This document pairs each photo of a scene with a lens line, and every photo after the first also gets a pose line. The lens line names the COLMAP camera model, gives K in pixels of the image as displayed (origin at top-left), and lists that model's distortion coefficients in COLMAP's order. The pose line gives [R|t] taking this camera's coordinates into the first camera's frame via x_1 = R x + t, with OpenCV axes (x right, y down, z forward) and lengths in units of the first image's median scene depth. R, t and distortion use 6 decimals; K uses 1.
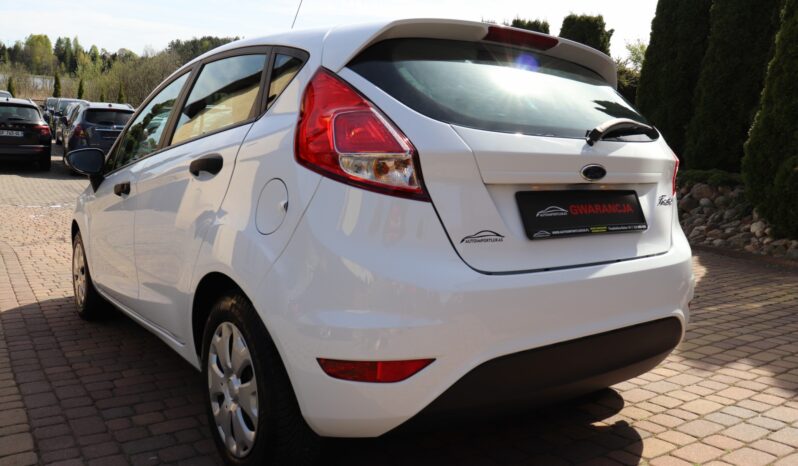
lens RADIAL K [[663.9, 0, 399.0], [0, 663.9, 233.0], [0, 0, 1]] dist [-0.172373, 0.163975]
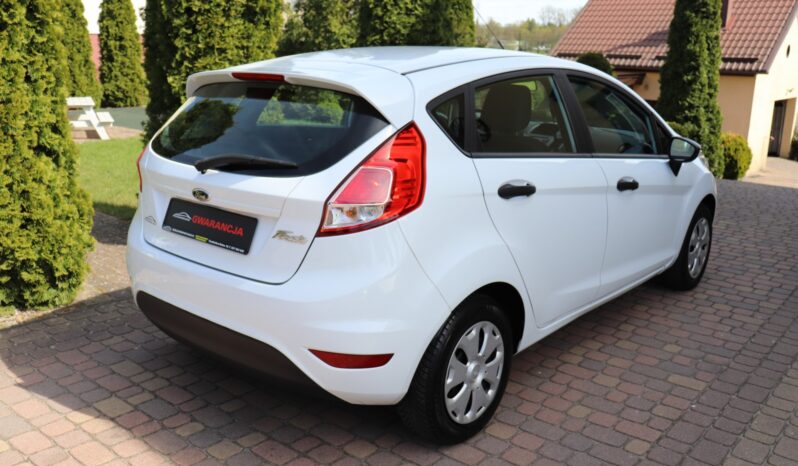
lens RADIAL K [[734.4, 0, 399.0], [0, 734.4, 233.0], [0, 0, 1]] dist [-0.199749, -0.004039]
pose [[0.251580, 0.222774, -0.941849, 1.697616], [-0.119892, 0.972827, 0.198076, -0.336431], [0.960382, 0.063088, 0.271453, 0.949705]]
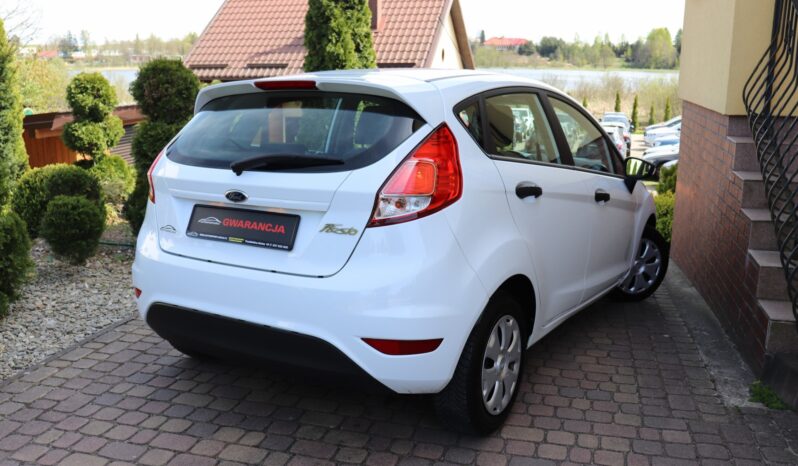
lens RADIAL K [[734.4, 0, 399.0], [0, 734.4, 233.0], [0, 0, 1]] dist [-0.199749, -0.004039]
pose [[0.397892, 0.132707, -0.907783, 1.687258], [-0.111148, 0.989167, 0.095887, -0.187266], [0.910674, 0.062746, 0.408332, 0.676565]]
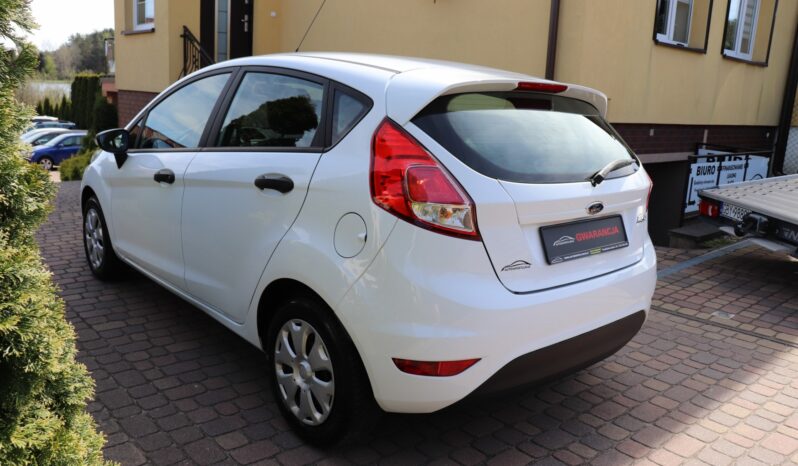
lens RADIAL K [[663.9, 0, 399.0], [0, 663.9, 233.0], [0, 0, 1]] dist [-0.172373, 0.163975]
pose [[0.994726, 0.017497, 0.101062, -0.204505], [-0.029500, 0.992514, 0.118519, -0.176266], [-0.098232, -0.120875, 0.987795, -0.225788]]
